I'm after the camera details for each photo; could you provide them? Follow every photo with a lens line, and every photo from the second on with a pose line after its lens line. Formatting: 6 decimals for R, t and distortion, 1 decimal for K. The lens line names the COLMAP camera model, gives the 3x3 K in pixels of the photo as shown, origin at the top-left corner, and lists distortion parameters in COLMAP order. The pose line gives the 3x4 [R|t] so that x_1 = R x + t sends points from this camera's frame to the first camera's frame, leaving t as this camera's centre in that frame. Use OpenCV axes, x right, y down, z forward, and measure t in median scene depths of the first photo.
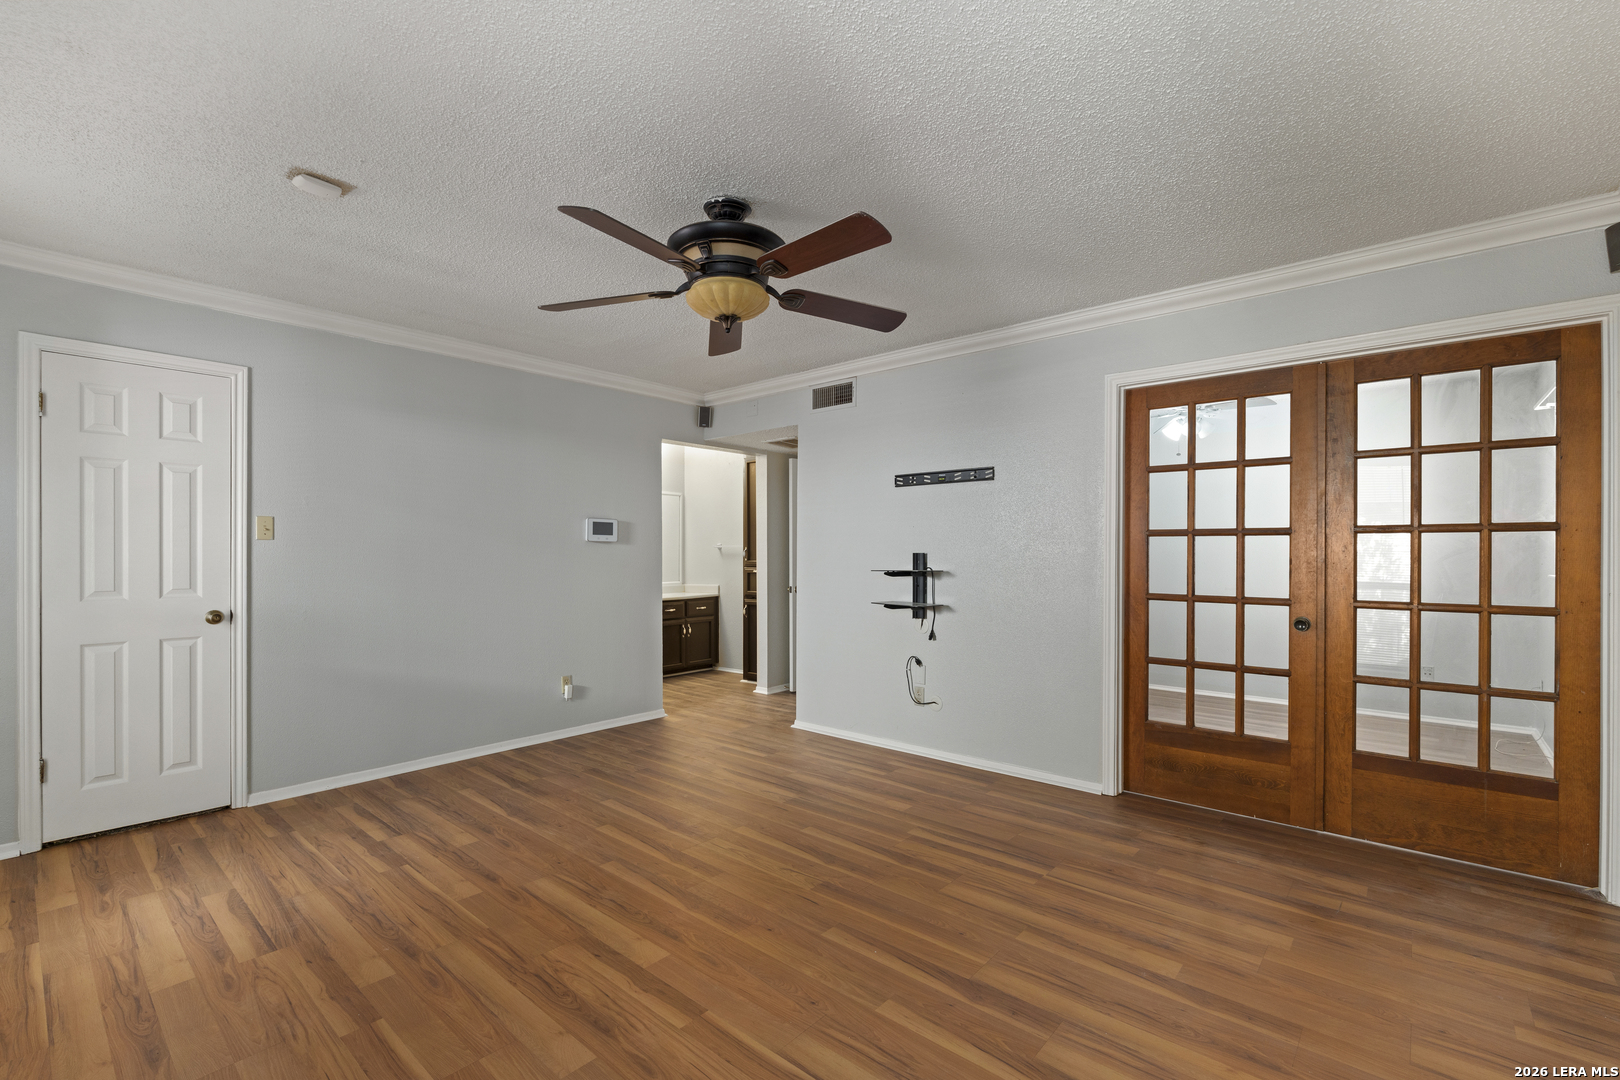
lens RADIAL K [[707.0, 0, 812.5], [0, 707.0, 543.3], [0, 0, 1]] dist [-0.002420, -0.000078]
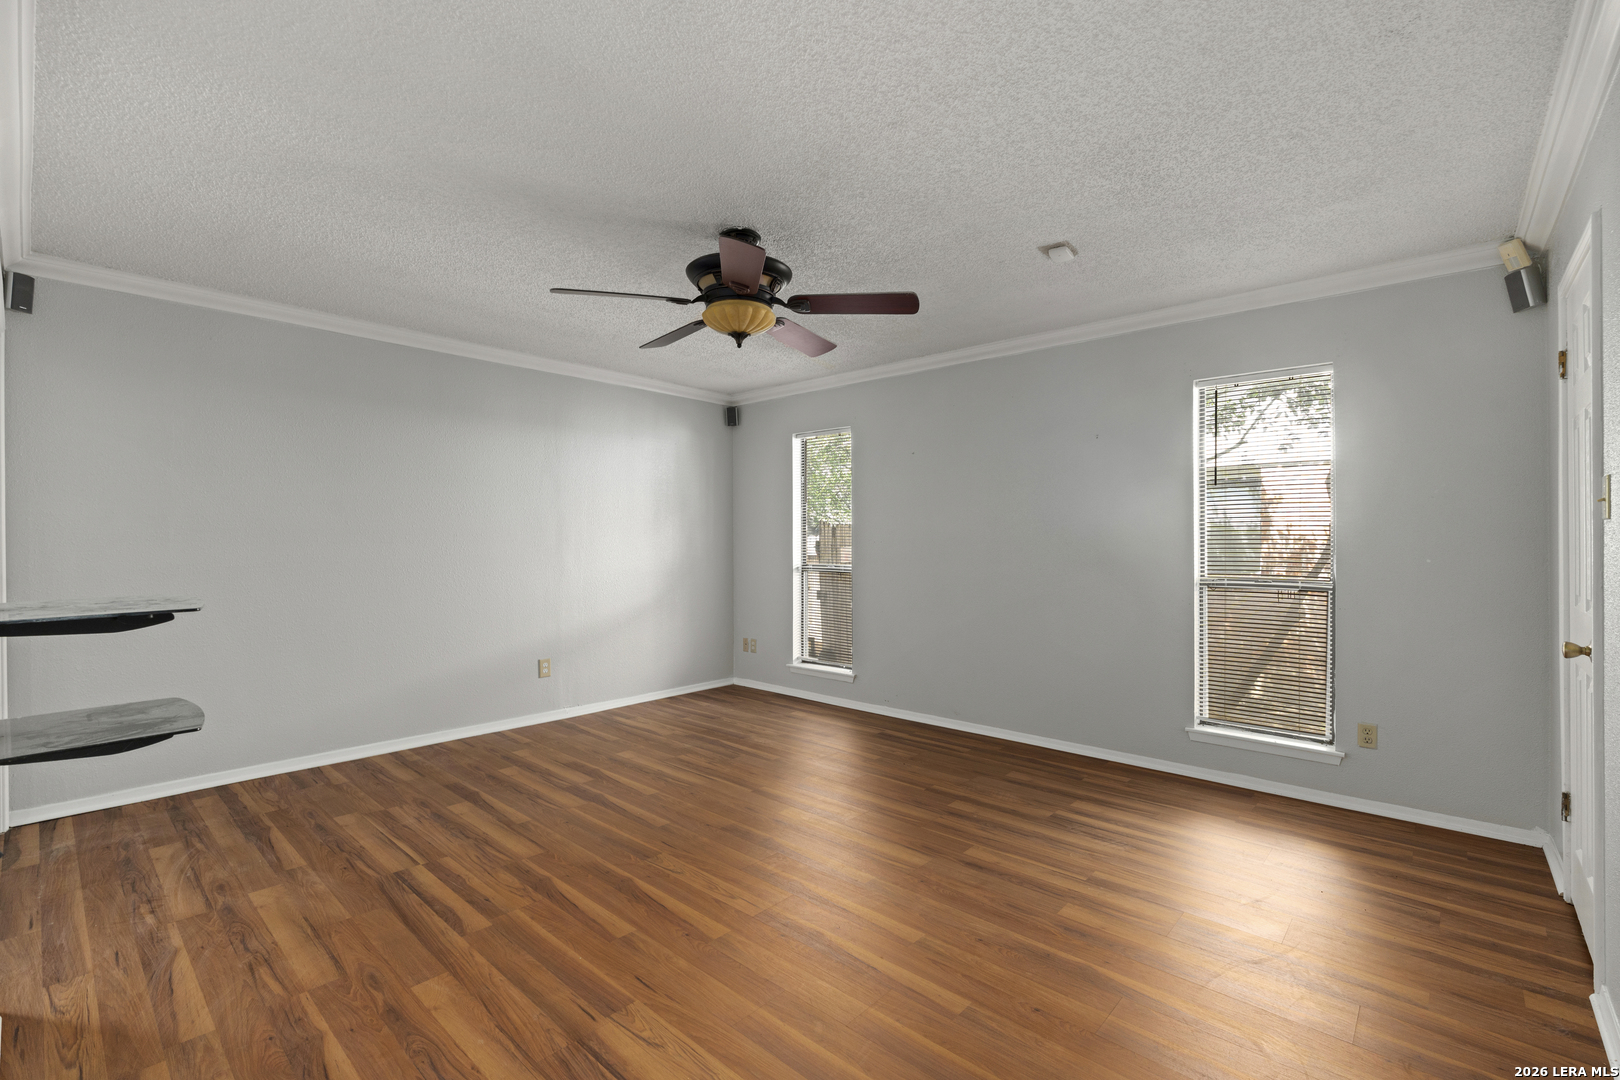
lens RADIAL K [[707.0, 0, 812.5], [0, 707.0, 543.3], [0, 0, 1]] dist [-0.002420, -0.000078]
pose [[-0.999732, -0.001152, 0.023141, -0.241611], [-0.001326, 0.999971, -0.007505, 0.023442], [-0.023132, -0.007533, -0.999704, 1.952709]]
